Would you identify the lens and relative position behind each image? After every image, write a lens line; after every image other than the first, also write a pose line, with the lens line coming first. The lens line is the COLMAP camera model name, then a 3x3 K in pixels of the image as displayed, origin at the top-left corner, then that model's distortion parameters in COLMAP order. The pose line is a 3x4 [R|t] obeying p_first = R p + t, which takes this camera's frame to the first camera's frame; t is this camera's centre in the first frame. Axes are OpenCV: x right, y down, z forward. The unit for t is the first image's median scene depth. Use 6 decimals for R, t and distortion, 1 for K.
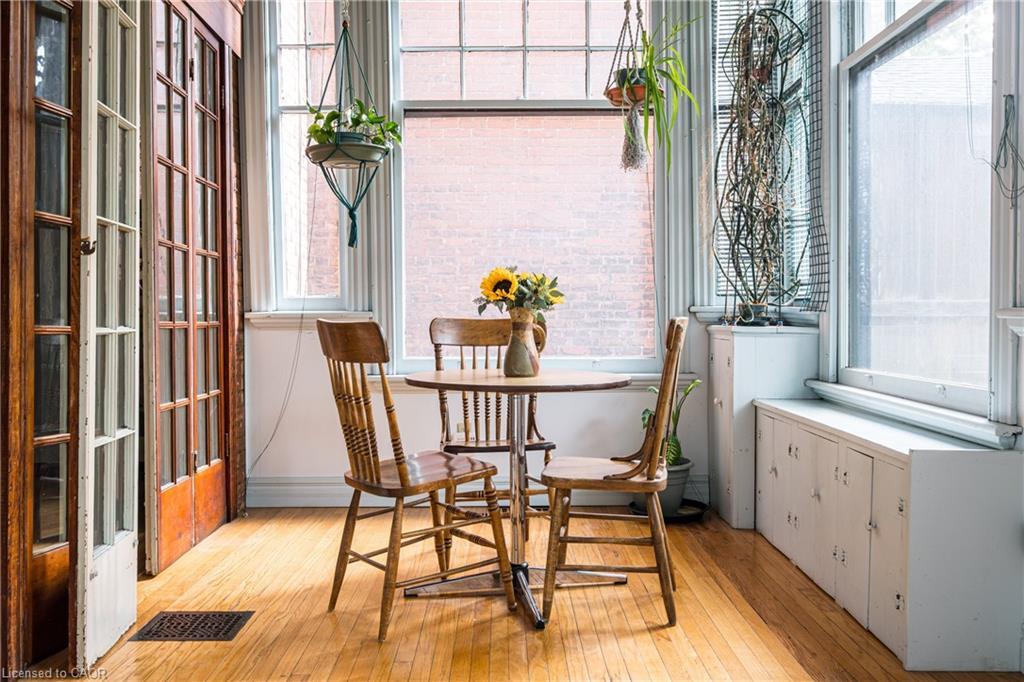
lens RADIAL K [[862.0, 0, 512.7], [0, 862.0, 333.0], [0, 0, 1]] dist [-0.010374, 0.002098]
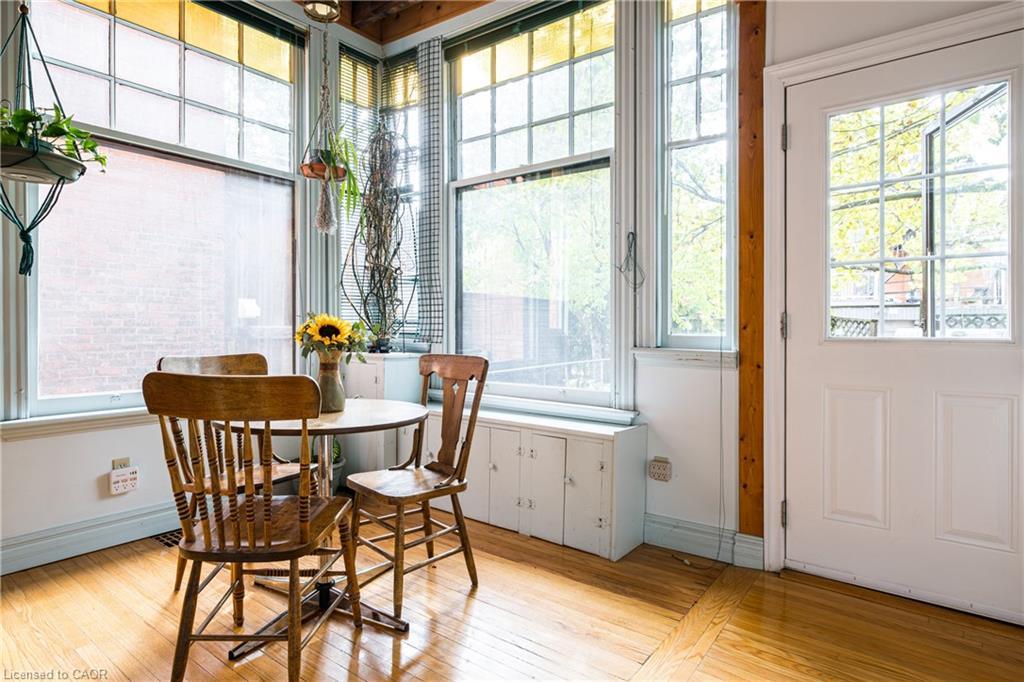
lens RADIAL K [[549.7, 0, 510.5], [0, 549.7, 333.1], [0, 0, 1]] dist [-0.000154, 0.001008]
pose [[0.617133, -0.003411, 0.786851, -0.168206], [0.012927, 0.999900, -0.005803, -0.018132], [-0.786753, 0.013753, 0.617115, 0.159726]]
